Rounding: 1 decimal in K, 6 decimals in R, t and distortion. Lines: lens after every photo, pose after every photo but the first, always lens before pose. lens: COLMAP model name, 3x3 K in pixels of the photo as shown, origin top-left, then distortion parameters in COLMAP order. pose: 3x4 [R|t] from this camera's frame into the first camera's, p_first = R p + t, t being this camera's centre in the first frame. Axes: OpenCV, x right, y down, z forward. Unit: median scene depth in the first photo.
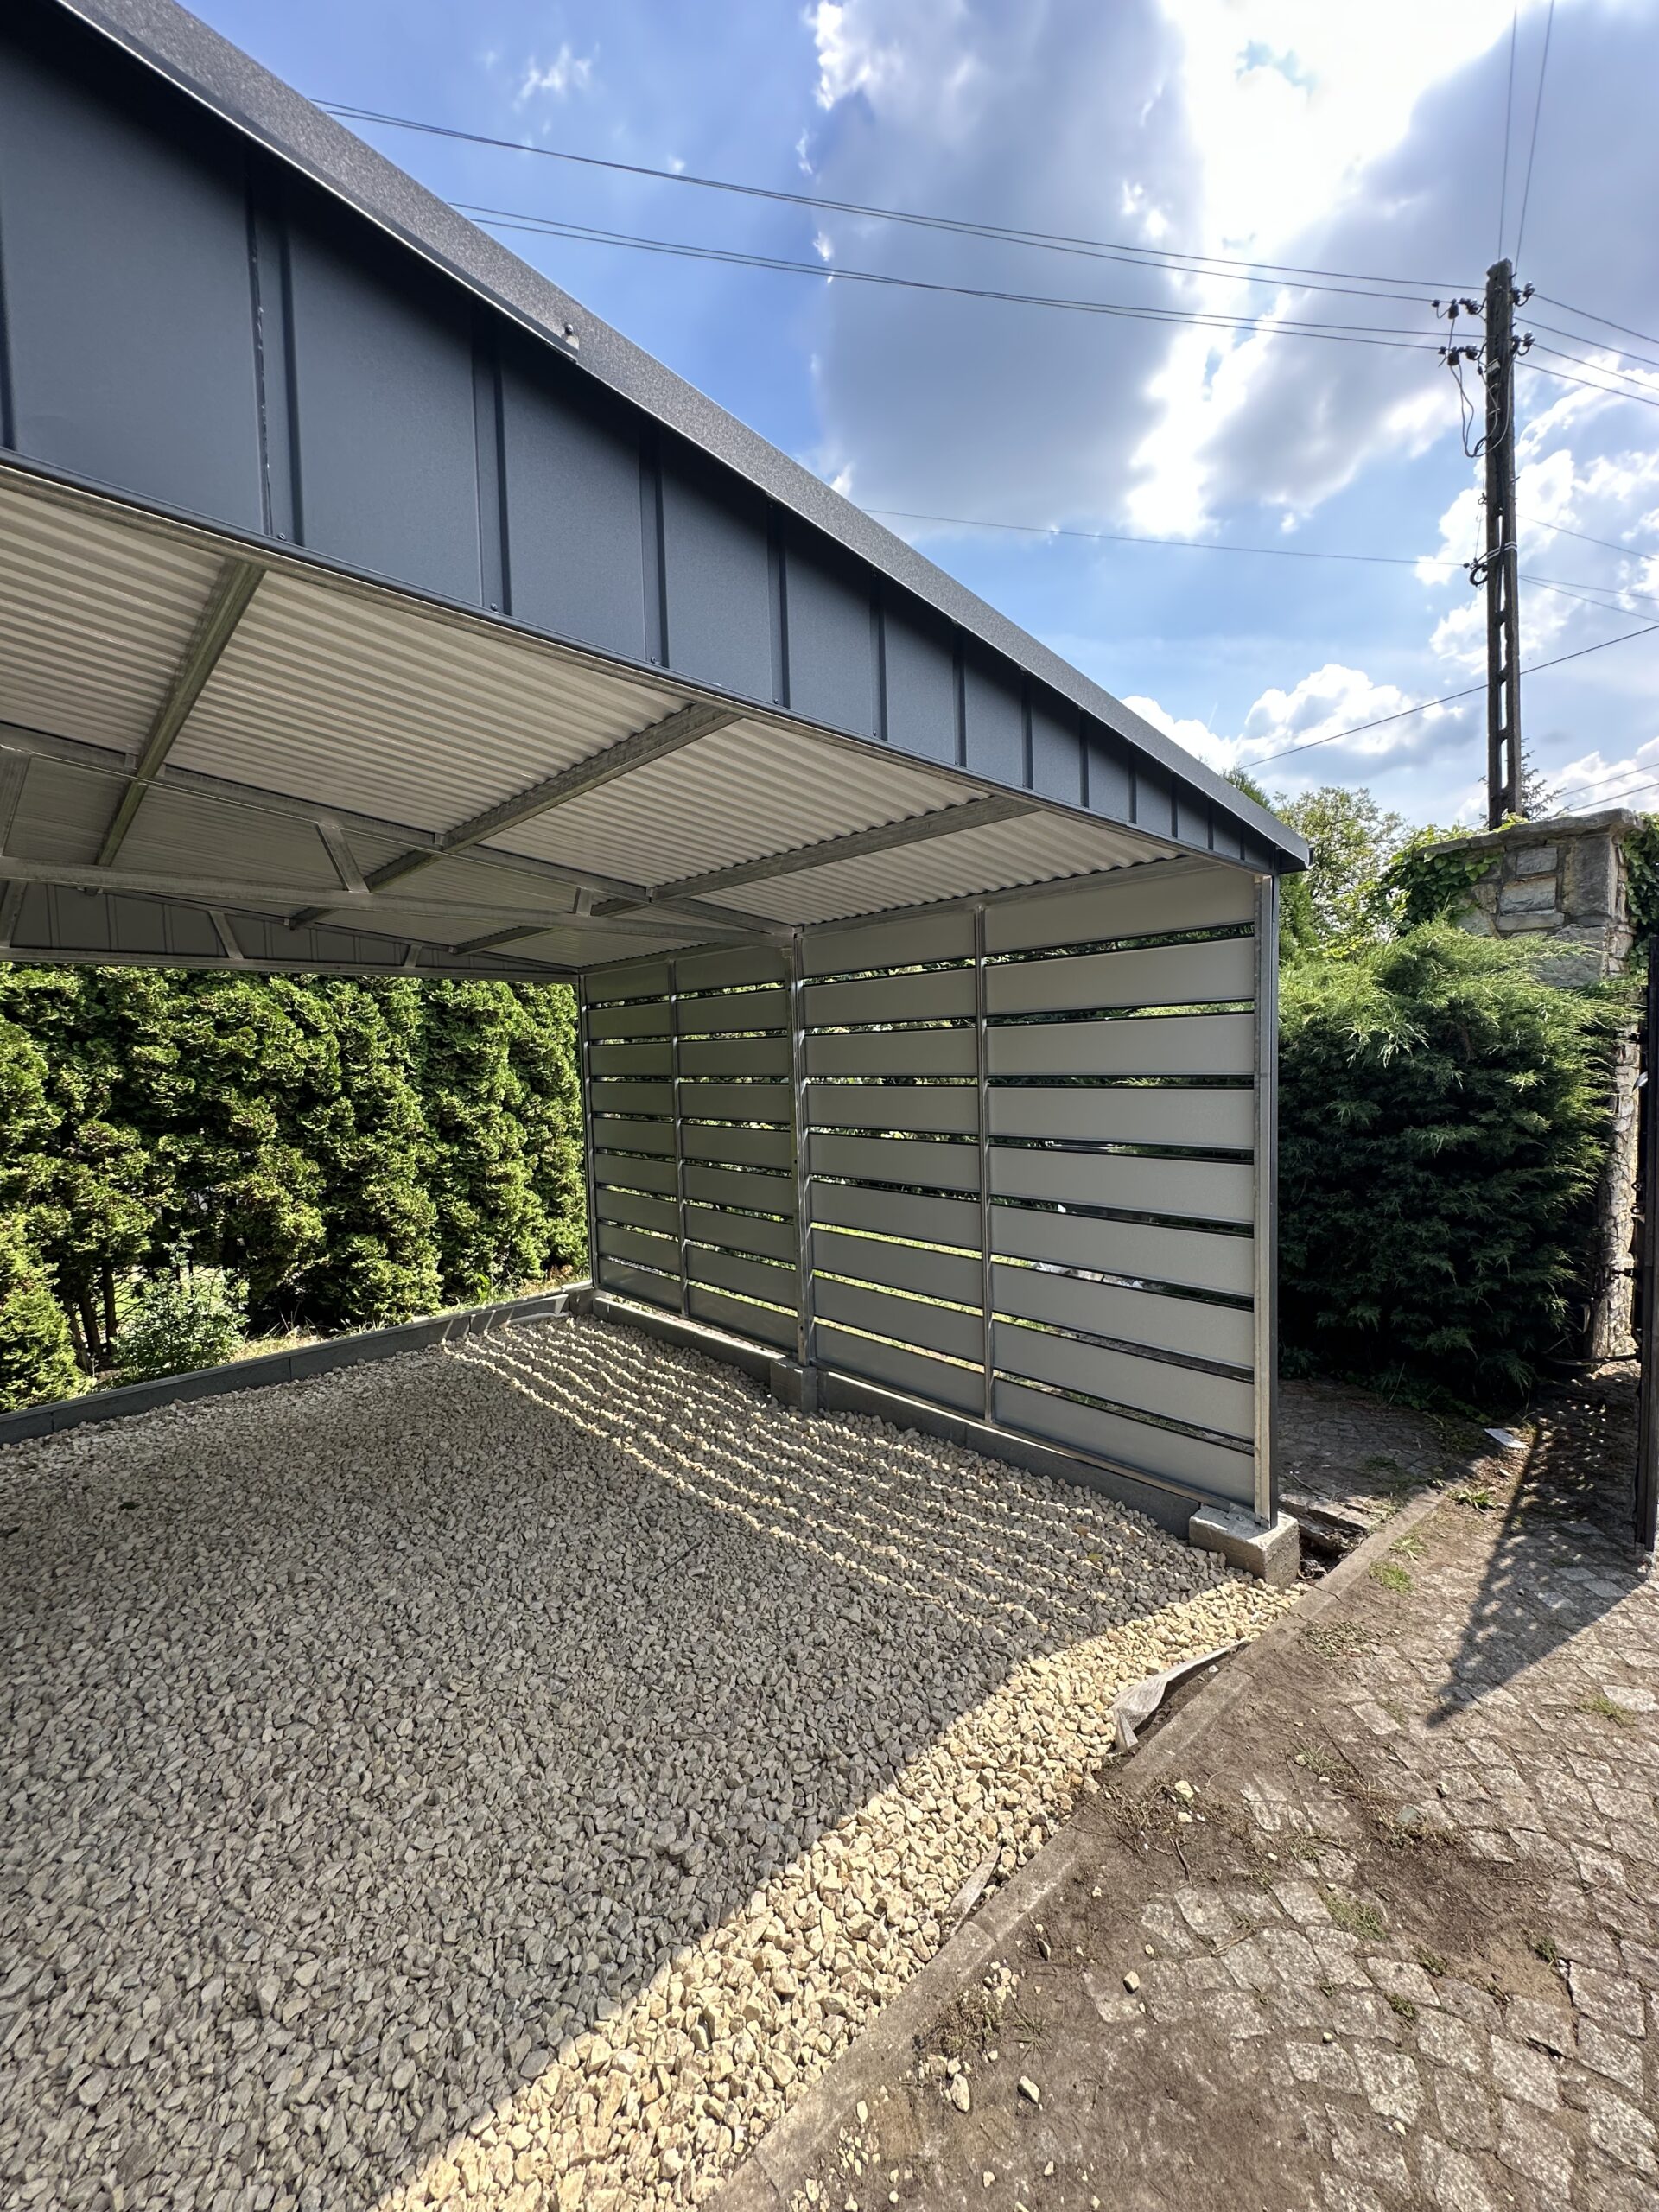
lens RADIAL K [[880.5, 0, 831.3], [0, 880.5, 1105.9], [0, 0, 1]] dist [-0.002404, 0.000344]
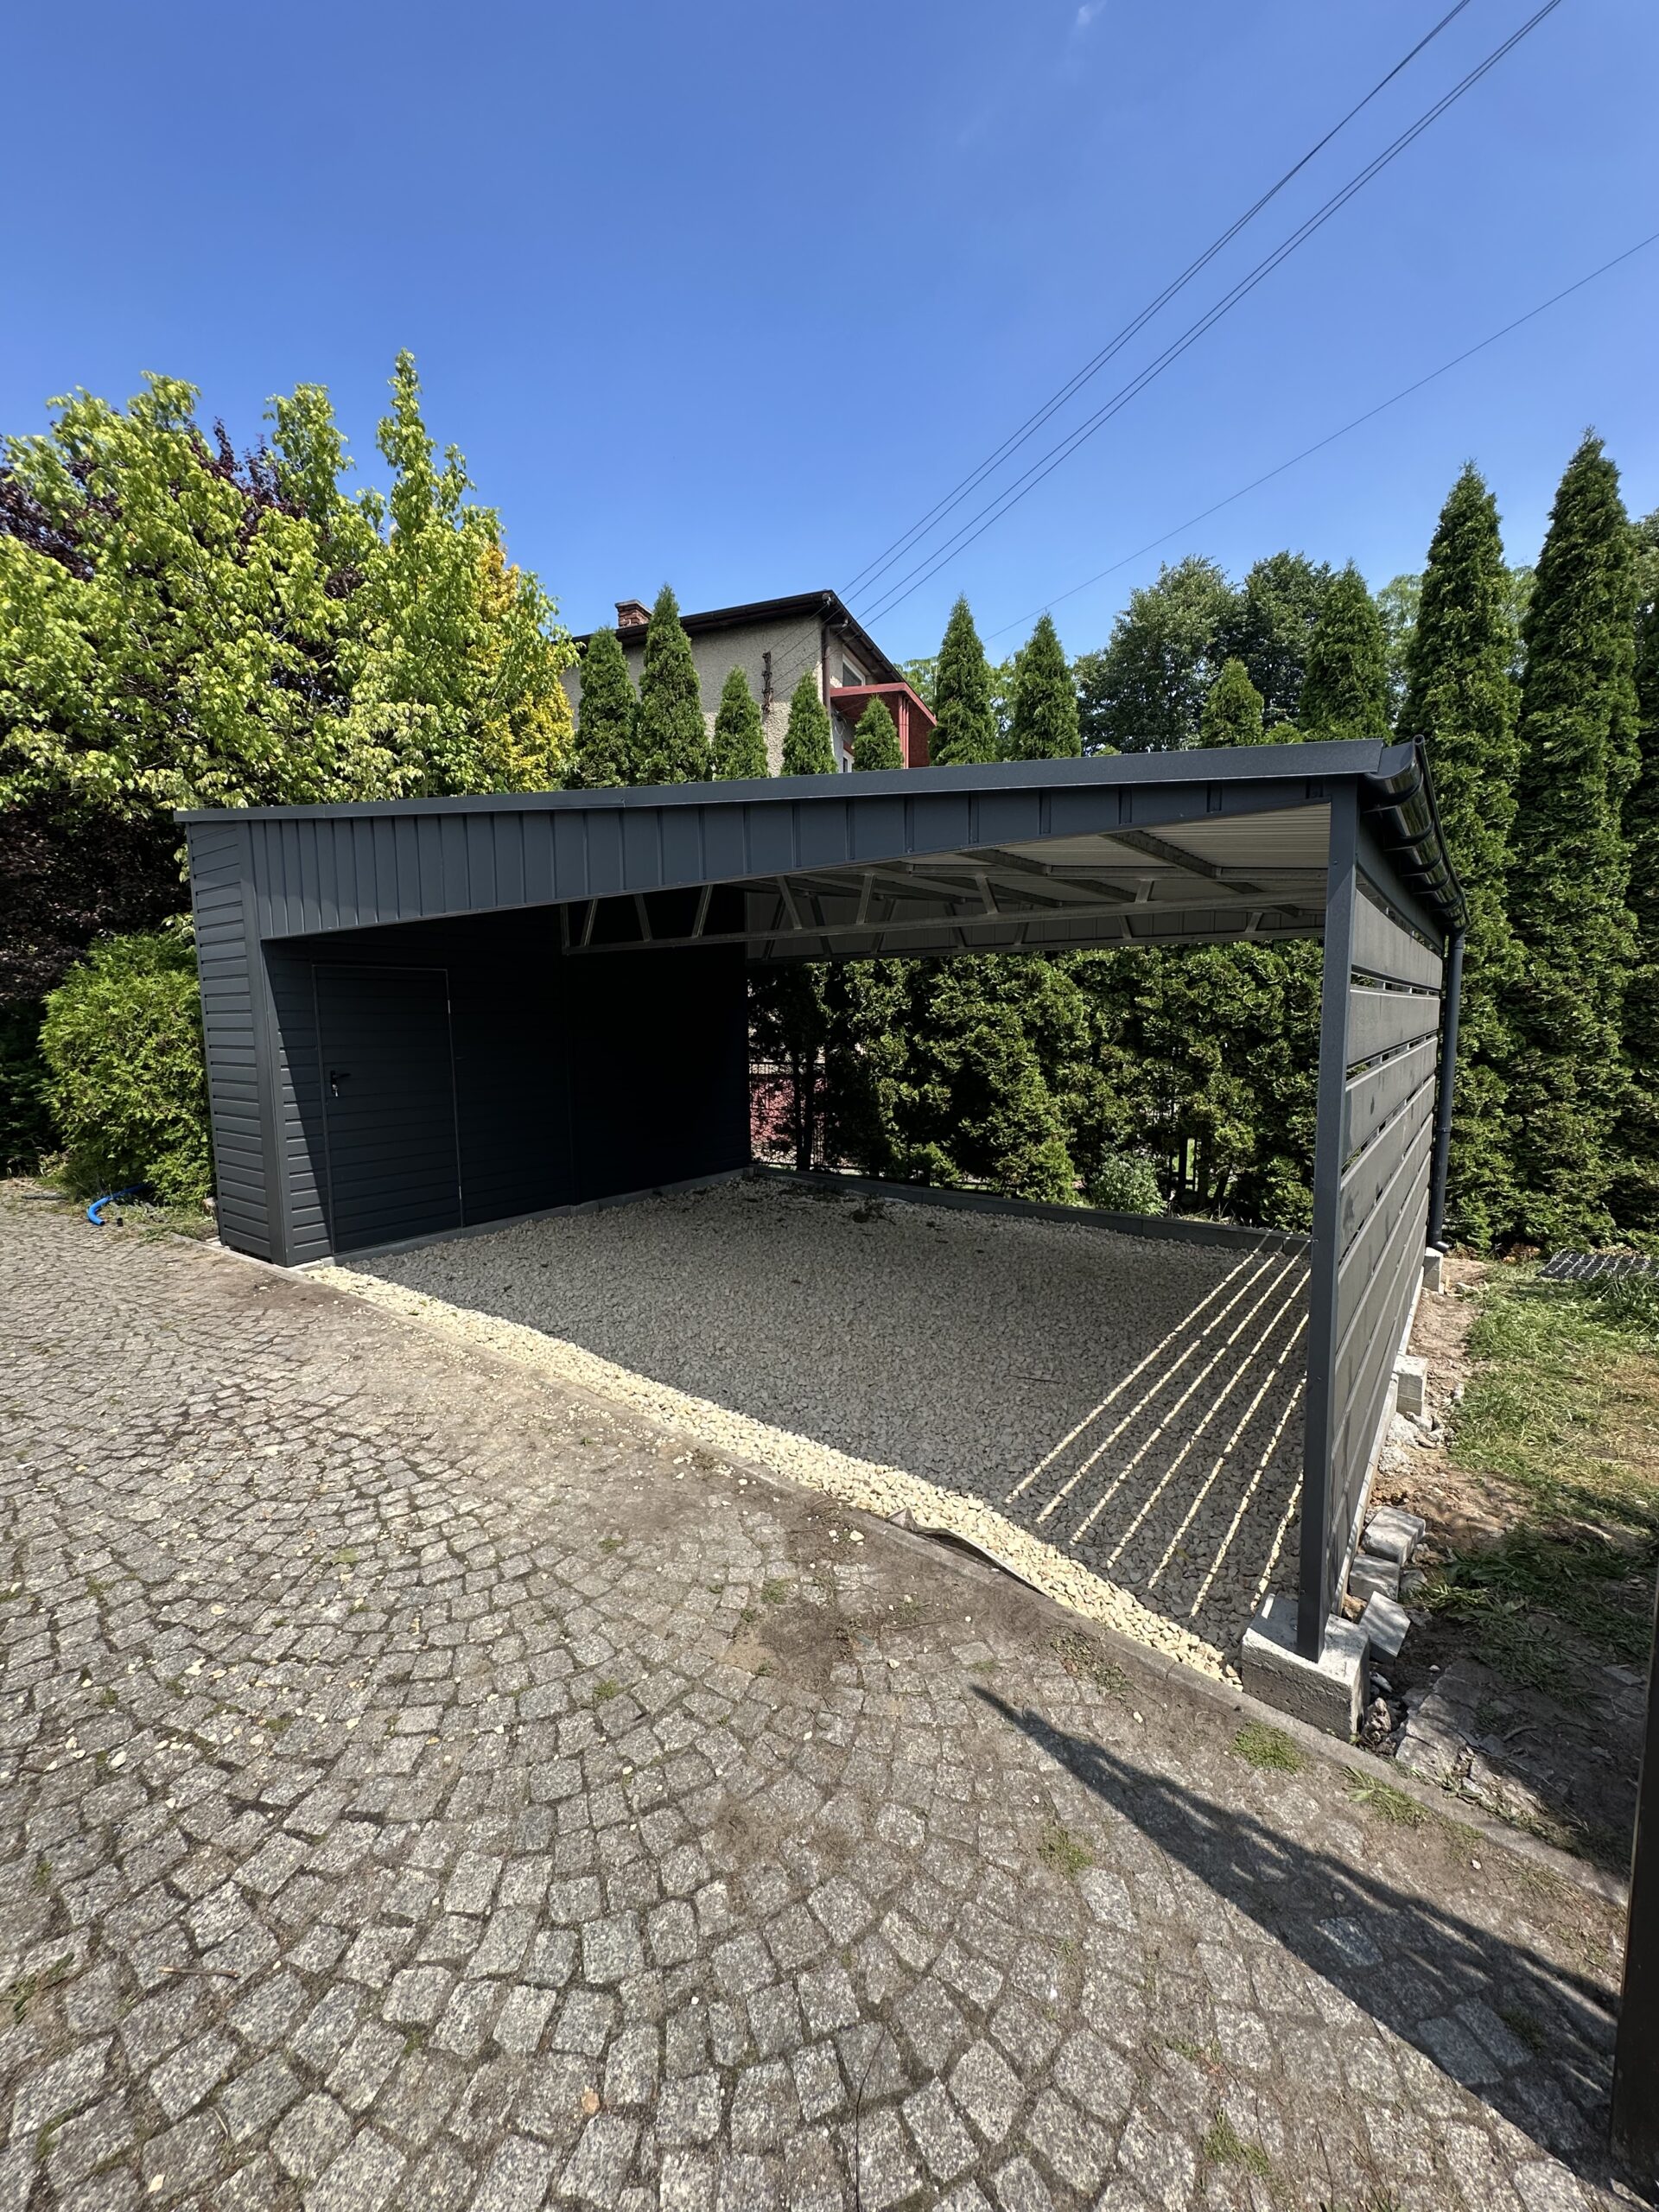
lens RADIAL K [[880.5, 0, 833.0], [0, 880.5, 1107.8], [0, 0, 1]] dist [-0.002404, 0.000344]
pose [[0.168929, 0.131576, -0.976806, 0.602259], [-0.052530, 0.990843, 0.124383, -0.039379], [0.984227, 0.030300, 0.174294, 0.237149]]
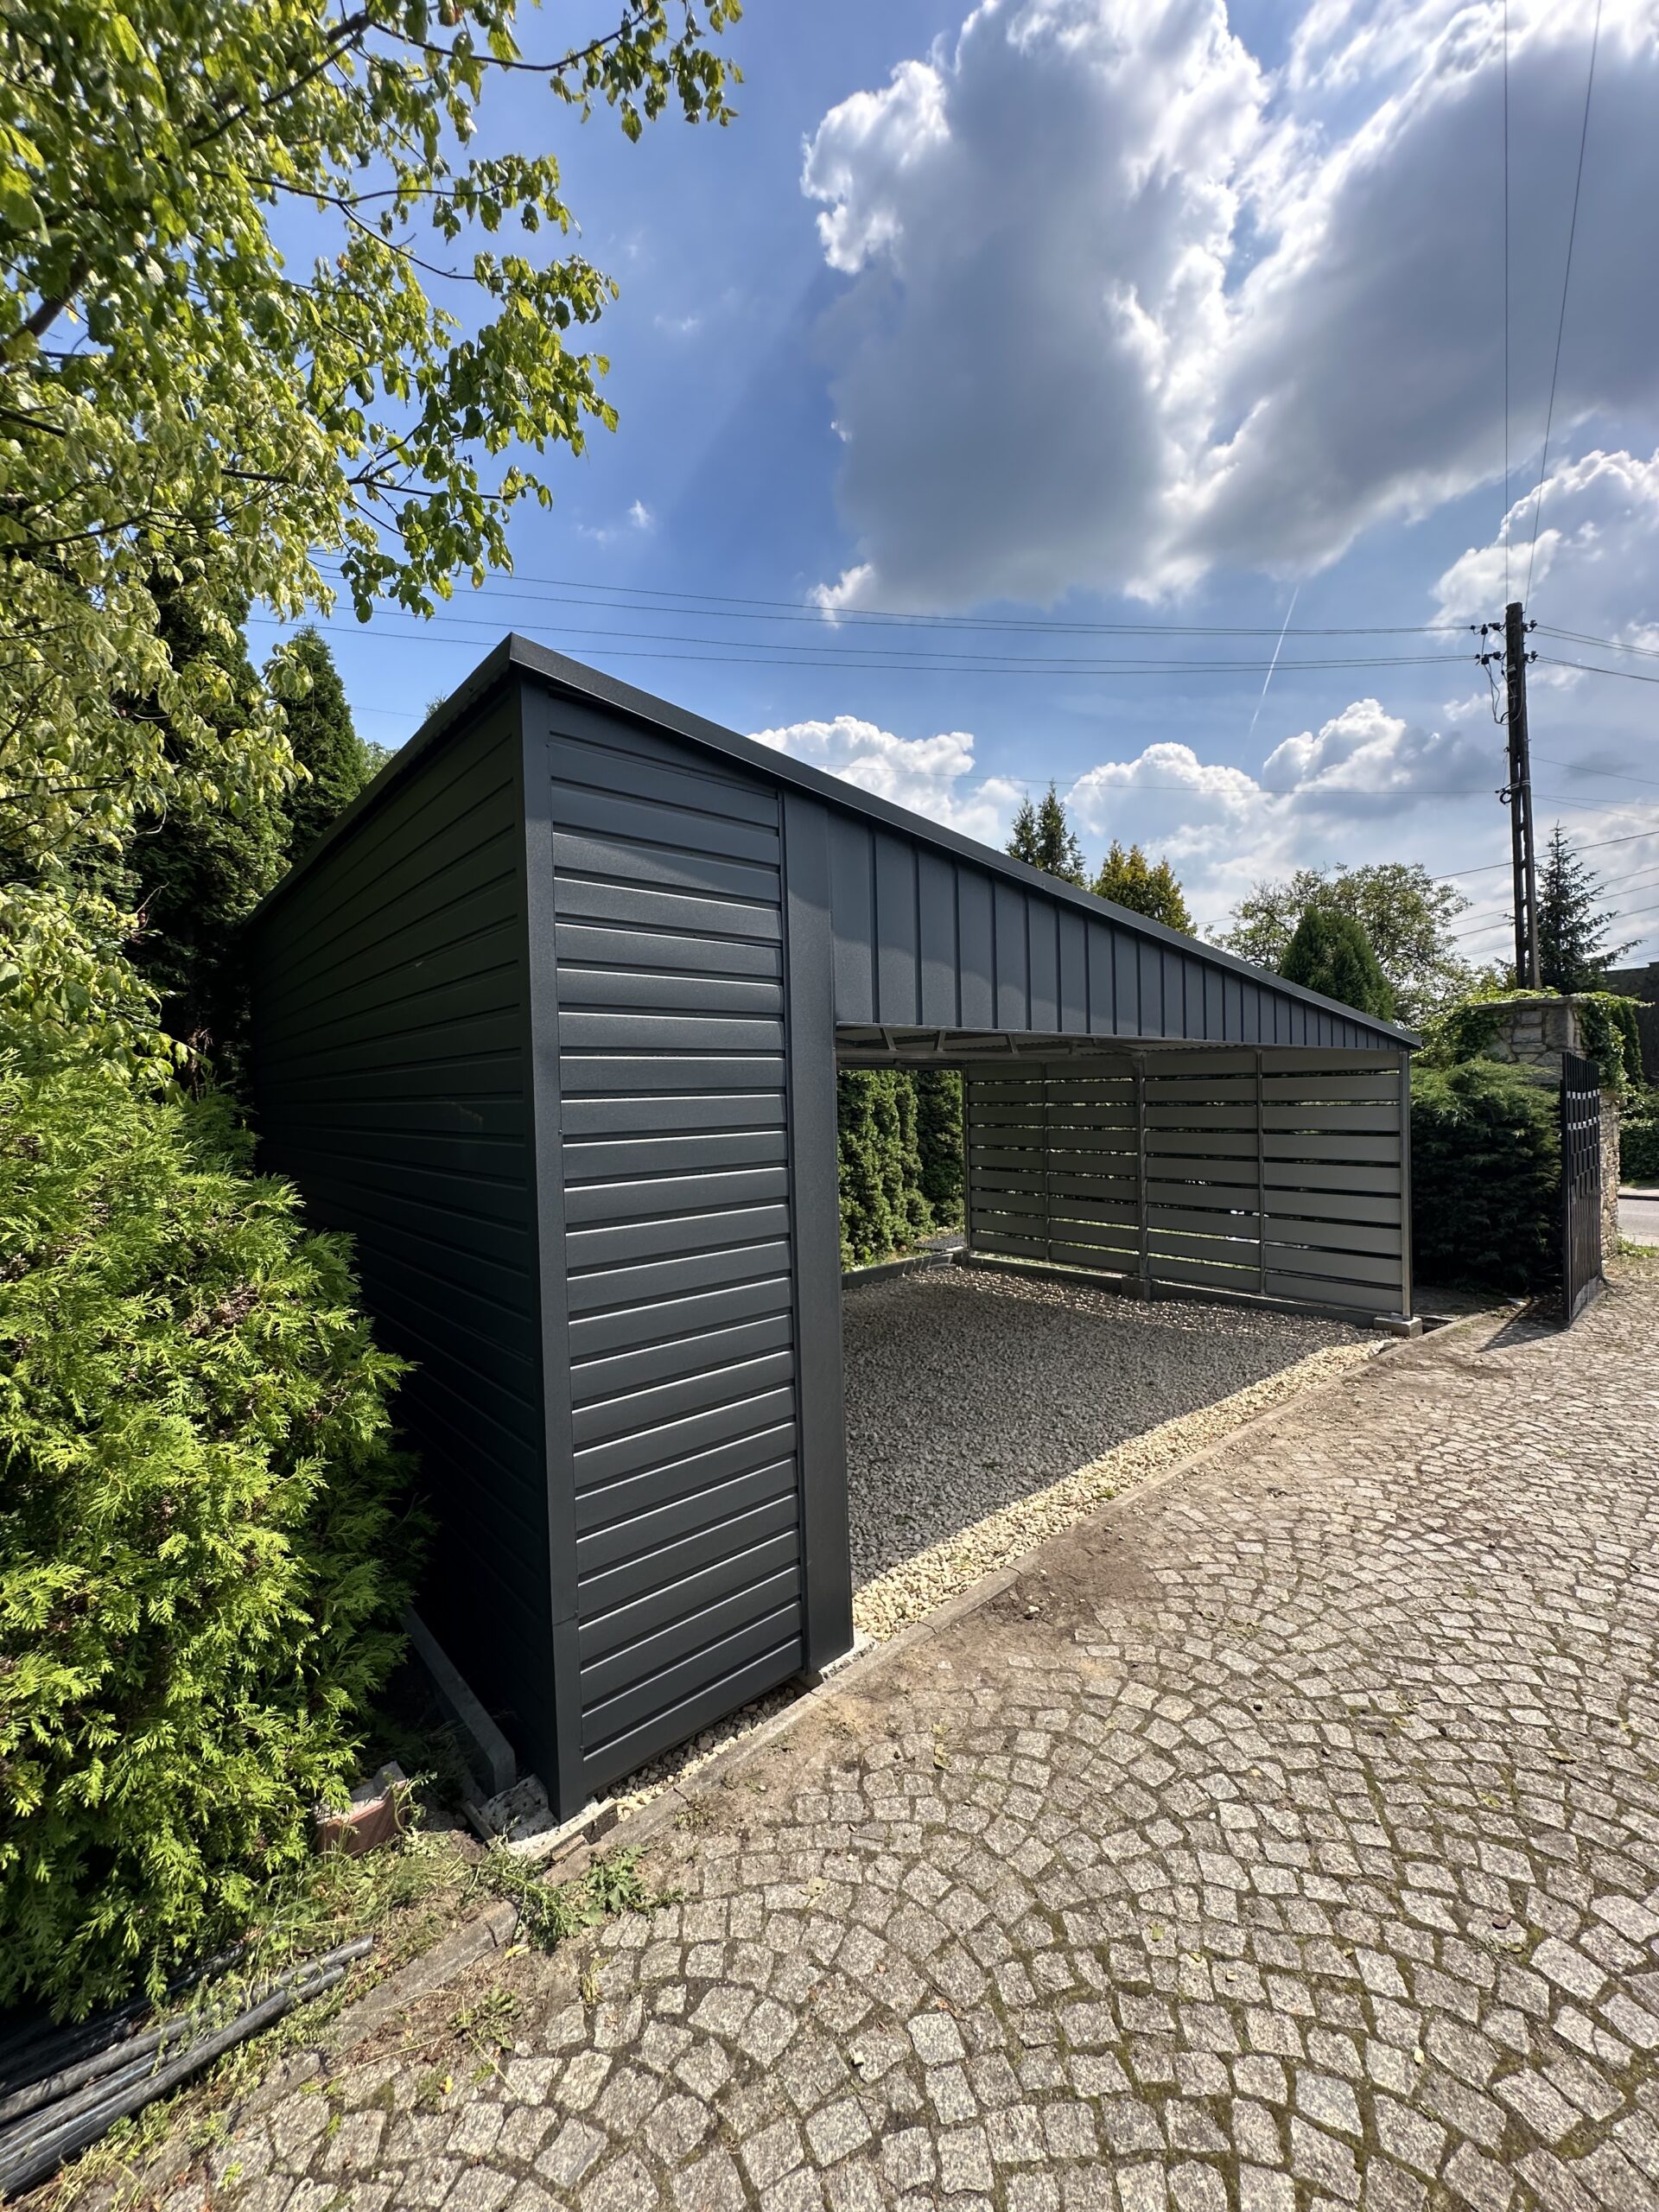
lens RADIAL K [[880.5, 0, 829.5], [0, 880.5, 1105.3], [0, 0, 1]] dist [-0.002404, 0.000344]
pose [[0.998933, 0.004886, -0.045925, -0.521603], [-0.006773, 0.999135, -0.041020, 0.001534], [0.045685, 0.041287, 0.998102, -0.796985]]
